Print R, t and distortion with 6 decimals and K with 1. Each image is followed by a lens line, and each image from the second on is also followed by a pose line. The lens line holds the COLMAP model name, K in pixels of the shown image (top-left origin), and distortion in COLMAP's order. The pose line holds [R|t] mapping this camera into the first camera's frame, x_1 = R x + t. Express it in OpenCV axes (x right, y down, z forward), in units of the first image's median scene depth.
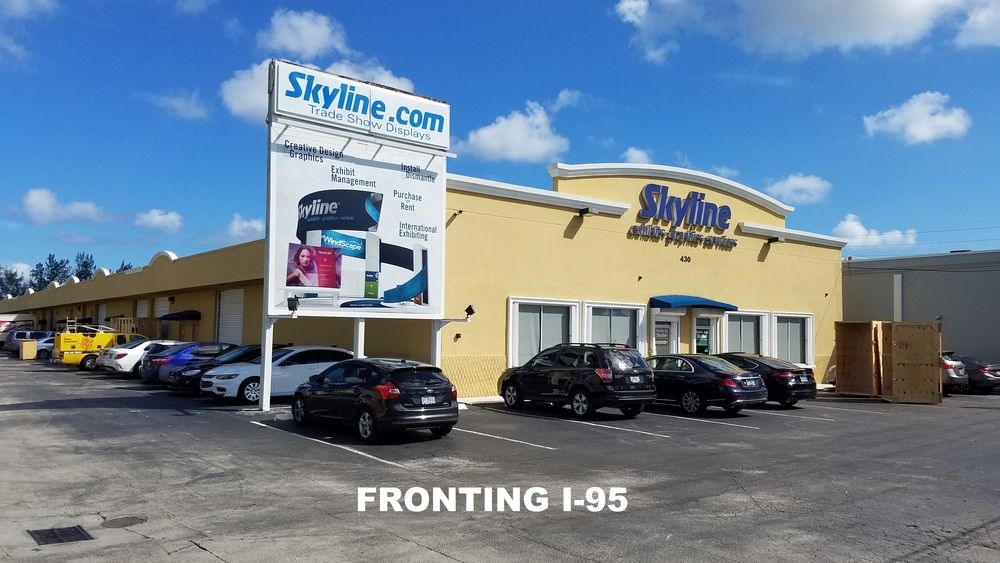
lens RADIAL K [[748.8, 0, 487.4], [0, 748.8, 299.2], [0, 0, 1]] dist [0.237049, -0.385784]
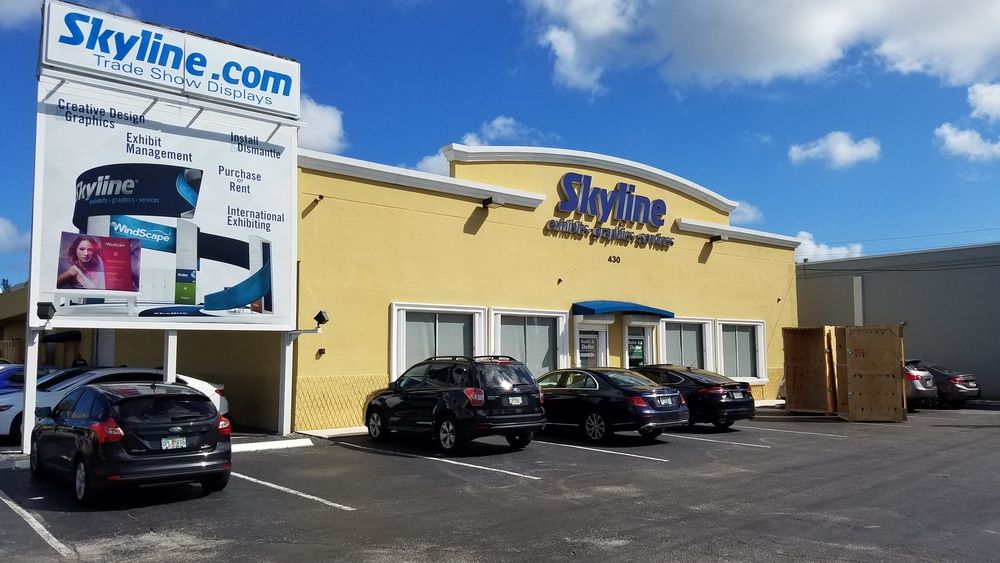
lens RADIAL K [[748.8, 0, 487.4], [0, 748.8, 299.2], [0, 0, 1]] dist [0.237049, -0.385784]
pose [[0.999385, -0.016640, 0.030860, 0.118430], [0.017438, 0.999516, -0.025772, 0.017467], [-0.030416, 0.026294, 0.999191, 0.186146]]
